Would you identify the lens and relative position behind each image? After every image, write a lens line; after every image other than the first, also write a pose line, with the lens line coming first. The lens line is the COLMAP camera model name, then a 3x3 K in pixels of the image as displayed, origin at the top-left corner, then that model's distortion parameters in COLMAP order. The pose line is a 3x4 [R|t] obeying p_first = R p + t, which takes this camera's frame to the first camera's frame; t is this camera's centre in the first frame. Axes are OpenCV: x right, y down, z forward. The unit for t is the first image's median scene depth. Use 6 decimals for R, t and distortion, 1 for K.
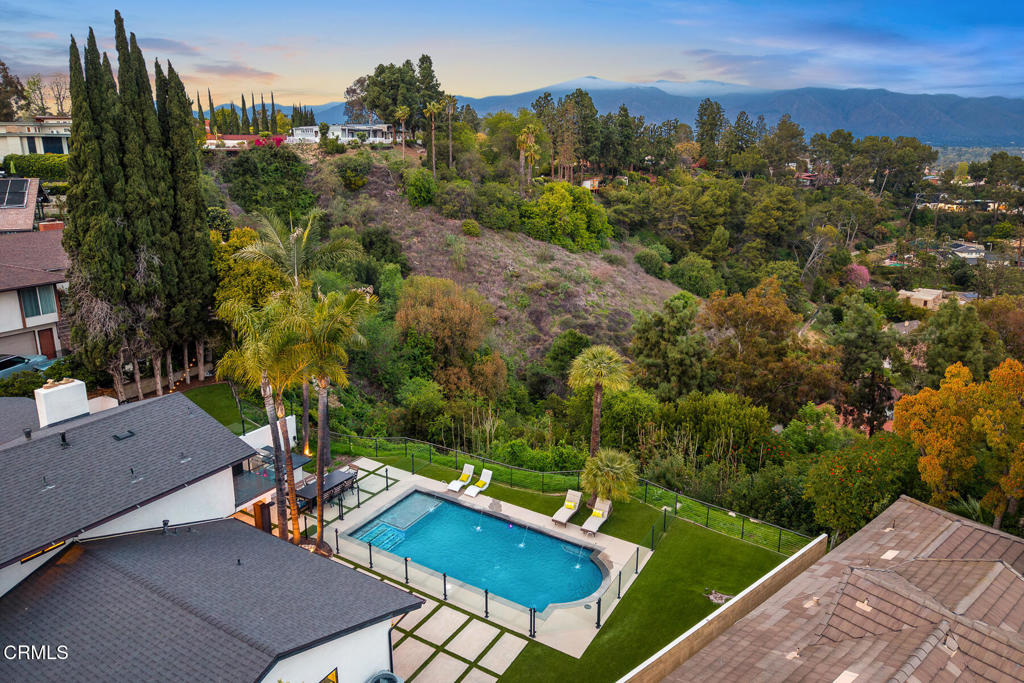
lens RADIAL K [[686.8, 0, 512.0], [0, 686.8, 322.2], [0, 0, 1]] dist [0.038279, -0.067087]
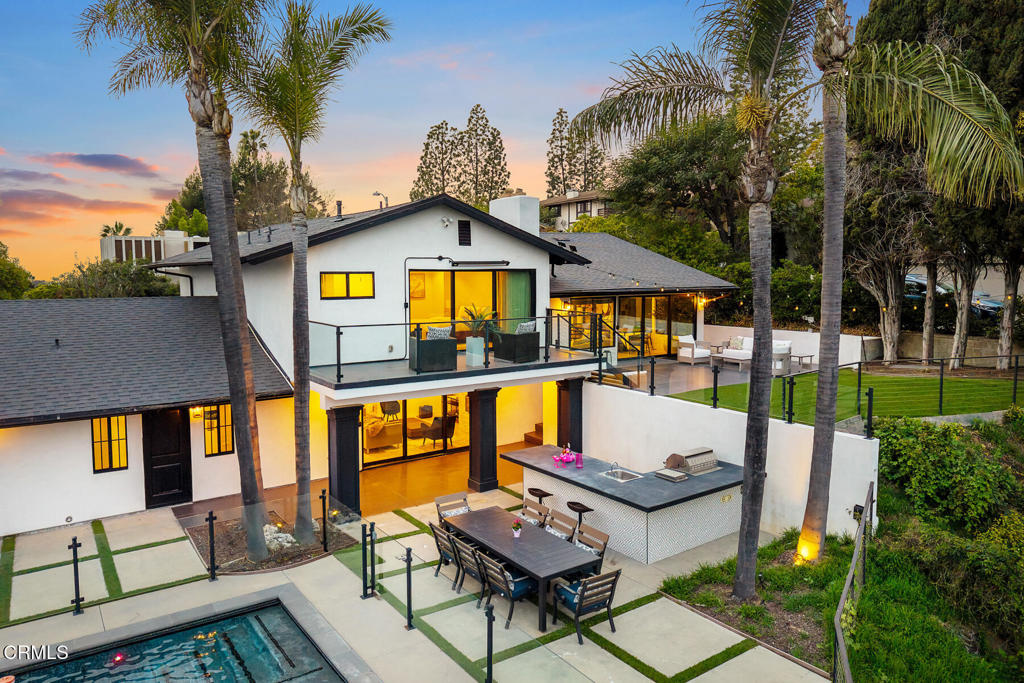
lens RADIAL K [[686.8, 0, 512.0], [0, 686.8, 322.2], [0, 0, 1]] dist [0.038279, -0.067087]
pose [[-0.401994, 0.046721, -0.914450, 0.024091], [-0.235247, 0.959904, 0.152459, 0.090327], [0.884906, 0.276409, -0.374885, 1.148925]]
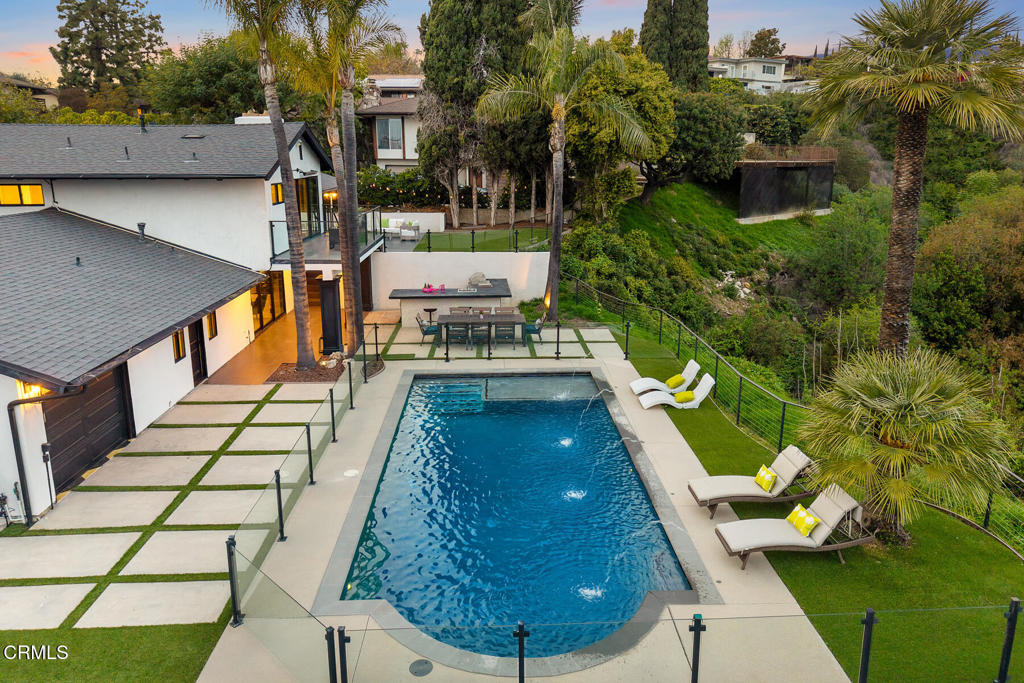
lens RADIAL K [[686.8, 0, 512.0], [0, 686.8, 322.2], [0, 0, 1]] dist [0.038279, -0.067087]
pose [[0.537580, 0.178057, -0.824198, 0.292844], [-0.201407, 0.976273, 0.079543, 0.188268], [0.818805, 0.123239, 0.560687, 0.692843]]
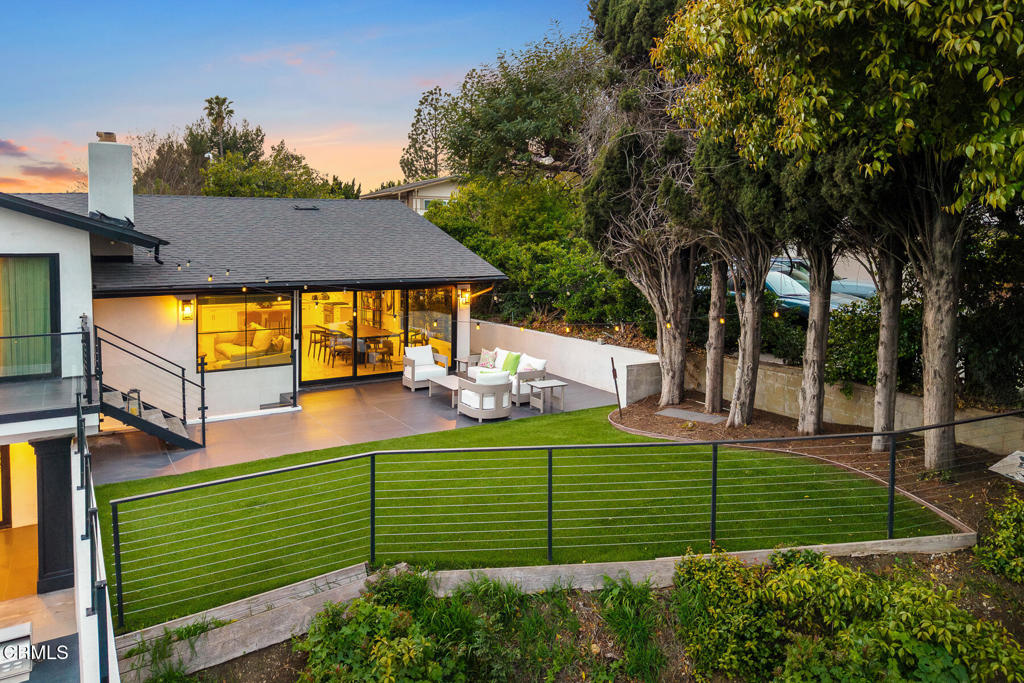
lens RADIAL K [[696.4, 0, 483.9], [0, 696.4, 292.8], [0, 0, 1]] dist [0.006835, 0.003310]
pose [[-0.470325, 0.042176, -0.881485, -0.294454], [-0.231873, 0.957856, 0.169548, 0.033686], [0.851487, 0.284135, -0.440724, 1.302789]]
